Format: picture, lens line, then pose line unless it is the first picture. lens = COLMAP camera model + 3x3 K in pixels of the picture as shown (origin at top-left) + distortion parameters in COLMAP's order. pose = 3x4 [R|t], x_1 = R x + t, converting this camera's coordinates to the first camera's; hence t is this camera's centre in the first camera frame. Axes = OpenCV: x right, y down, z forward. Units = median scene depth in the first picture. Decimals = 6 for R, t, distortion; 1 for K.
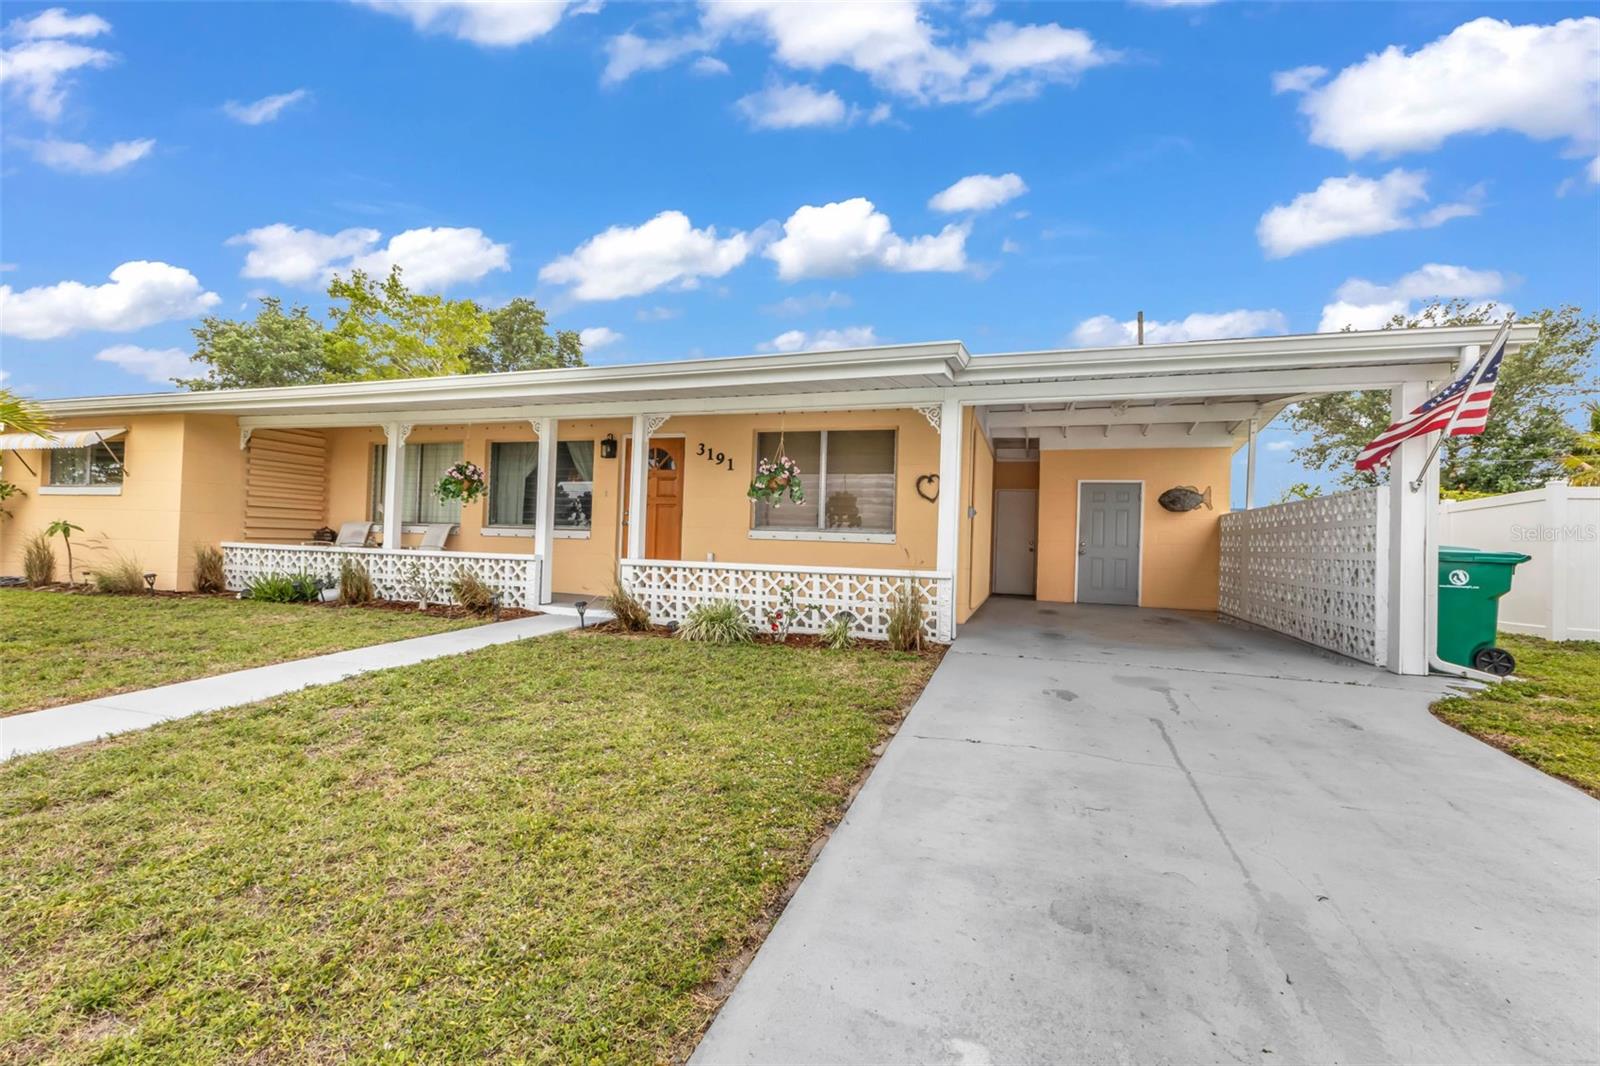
lens RADIAL K [[691.0, 0, 829.0], [0, 691.0, 524.2], [0, 0, 1]] dist [0.018759, -0.004290]
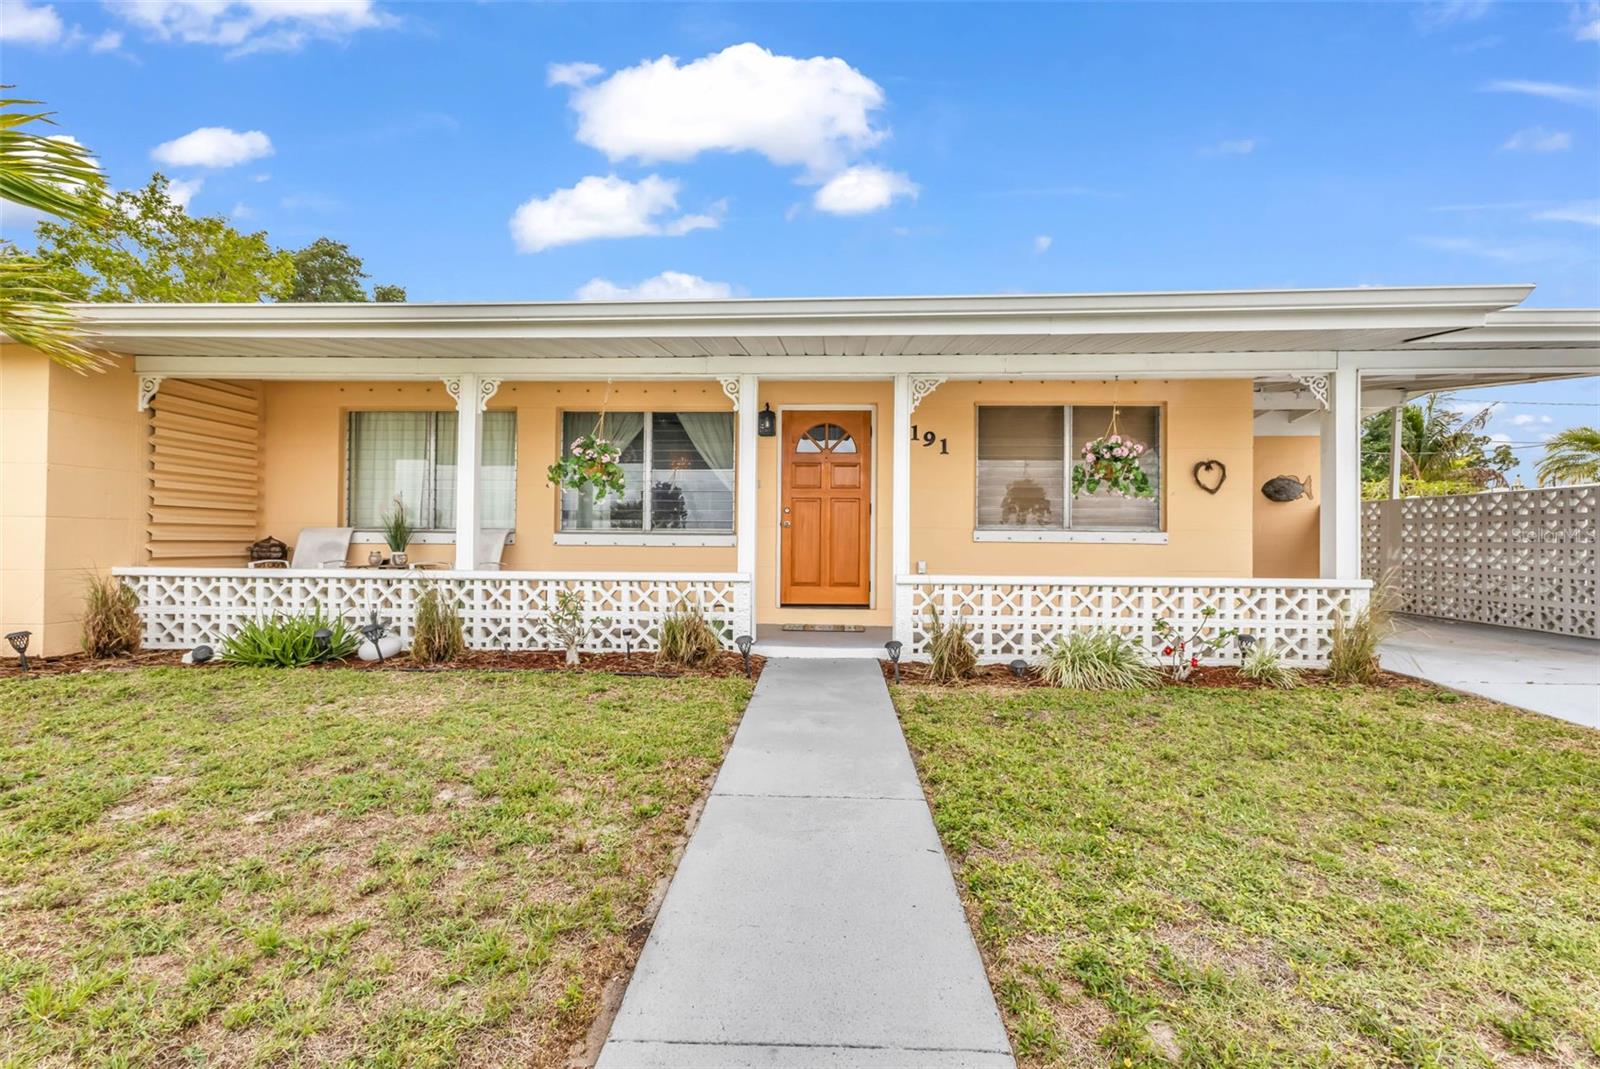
lens RADIAL K [[689.6, 0, 783.4], [0, 689.6, 523.9], [0, 0, 1]] dist [0.010527, 0.000463]
pose [[0.961263, -0.017194, 0.275097, -0.508127], [0.013581, 0.999795, 0.015032, -0.013083], [-0.275299, -0.010714, 0.961299, 0.291276]]
